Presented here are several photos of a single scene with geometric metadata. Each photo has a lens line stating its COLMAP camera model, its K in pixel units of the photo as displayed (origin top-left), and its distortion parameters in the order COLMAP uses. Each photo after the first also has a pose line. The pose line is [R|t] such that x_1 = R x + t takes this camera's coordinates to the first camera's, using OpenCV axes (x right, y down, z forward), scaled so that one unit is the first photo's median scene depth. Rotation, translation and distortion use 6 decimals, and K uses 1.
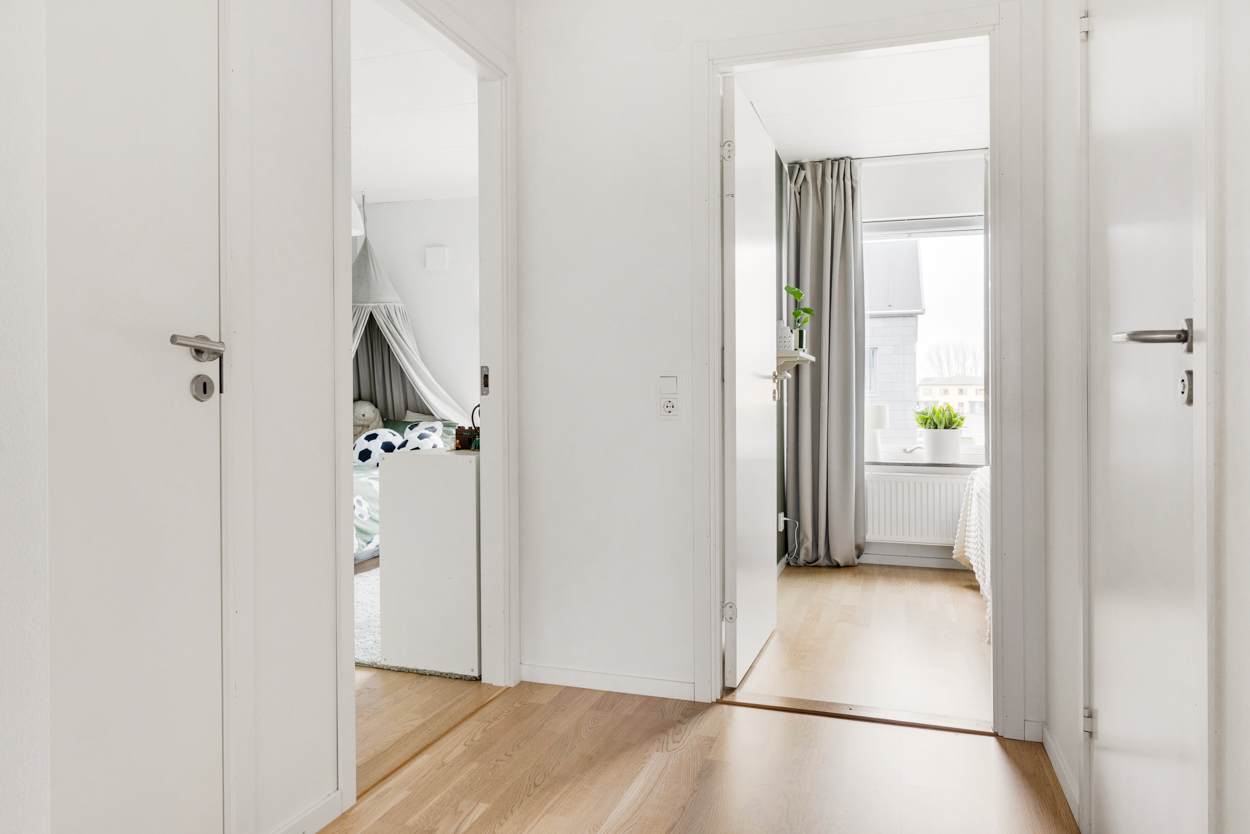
lens RADIAL K [[847.8, 0, 628.5], [0, 847.8, 416.2], [0, 0, 1]] dist [0.010731, 0.001253]
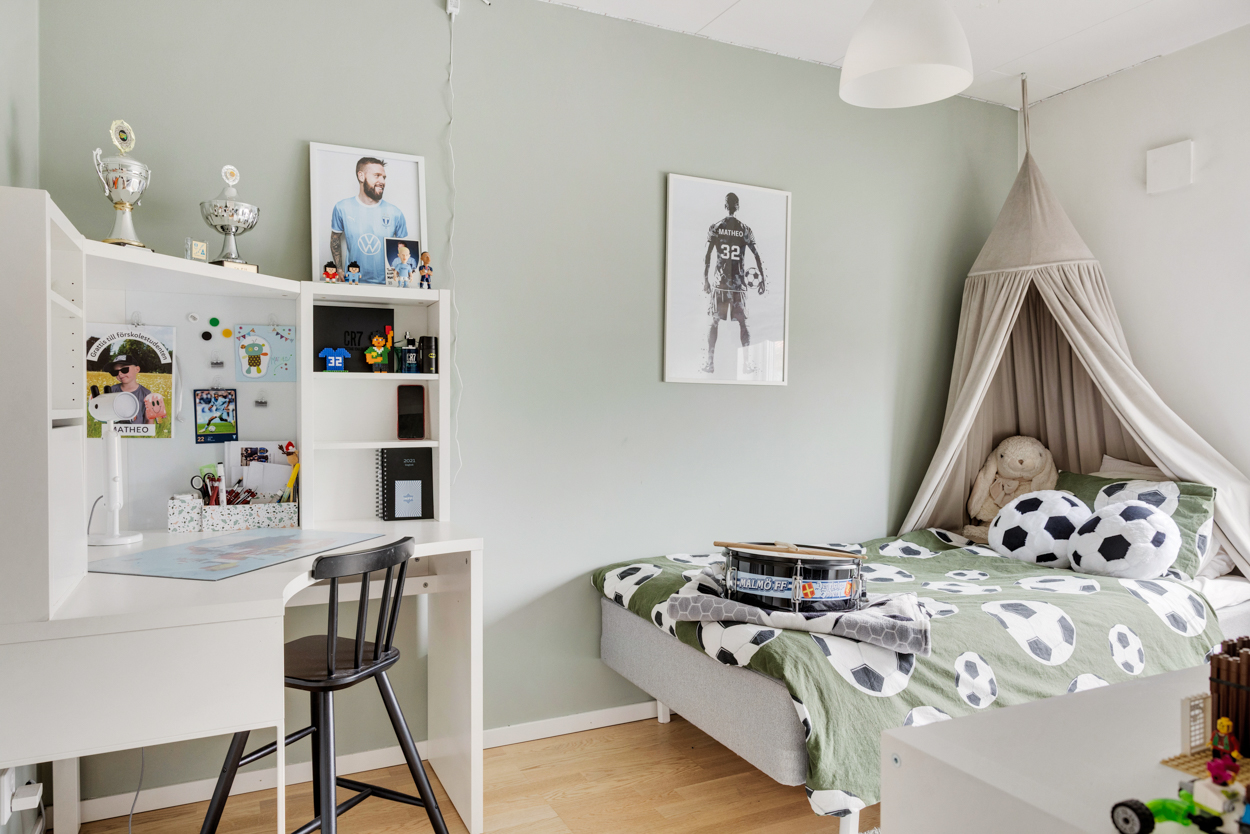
lens RADIAL K [[847.8, 0, 631.9], [0, 847.8, 422.3], [0, 0, 1]] dist [0.010731, 0.001253]
pose [[0.699961, 0.009187, -0.714122, -0.086045], [-0.006296, 0.999958, 0.006693, -0.031444], [0.714153, -0.000189, 0.699990, 0.416055]]
